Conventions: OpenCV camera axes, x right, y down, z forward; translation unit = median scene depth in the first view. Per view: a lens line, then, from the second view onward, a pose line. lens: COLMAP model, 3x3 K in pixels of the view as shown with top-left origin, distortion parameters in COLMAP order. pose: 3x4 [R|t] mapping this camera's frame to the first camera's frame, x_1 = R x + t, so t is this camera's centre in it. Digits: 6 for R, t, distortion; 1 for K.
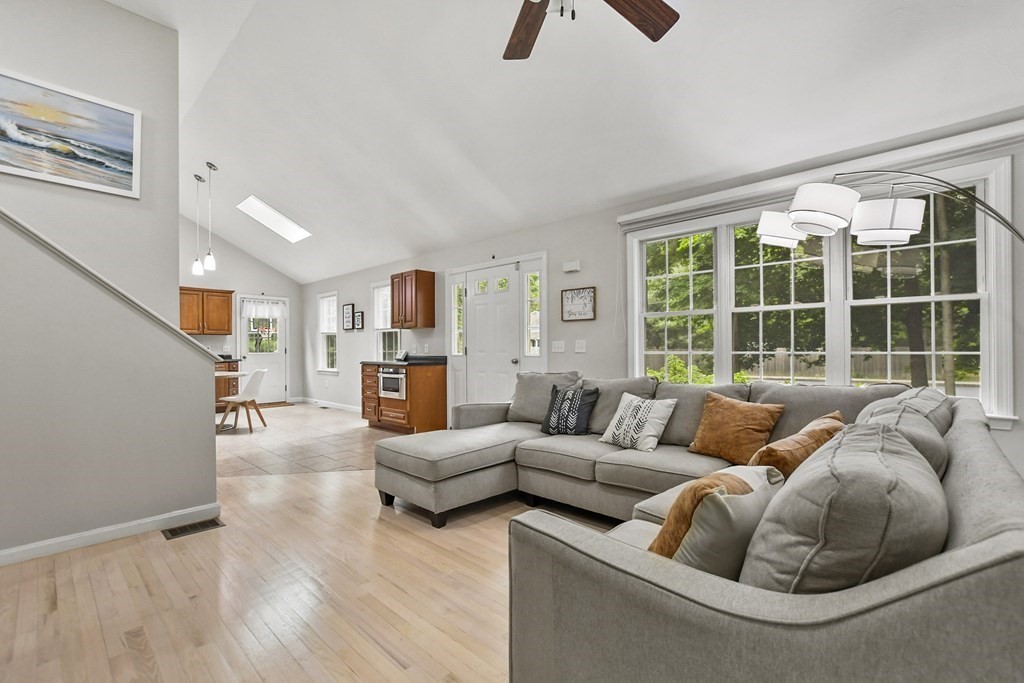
lens RADIAL K [[450.2, 0, 504.3], [0, 450.2, 347.0], [0, 0, 1]] dist [-0.015069, 0.005267]
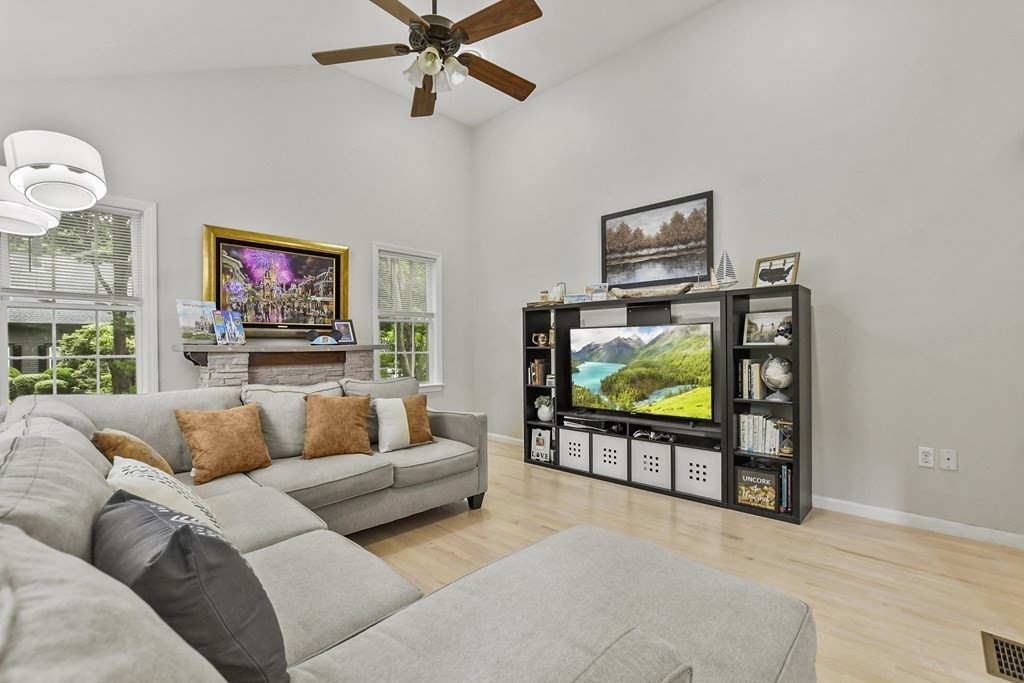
lens RADIAL K [[450.2, 0, 506.0], [0, 450.2, 349.1], [0, 0, 1]] dist [-0.015069, 0.005267]
pose [[-0.999846, 0.013956, 0.010619, -0.028380], [0.013996, 0.999895, 0.003637, 0.000849], [-0.010567, 0.003785, -0.999937, 0.738397]]
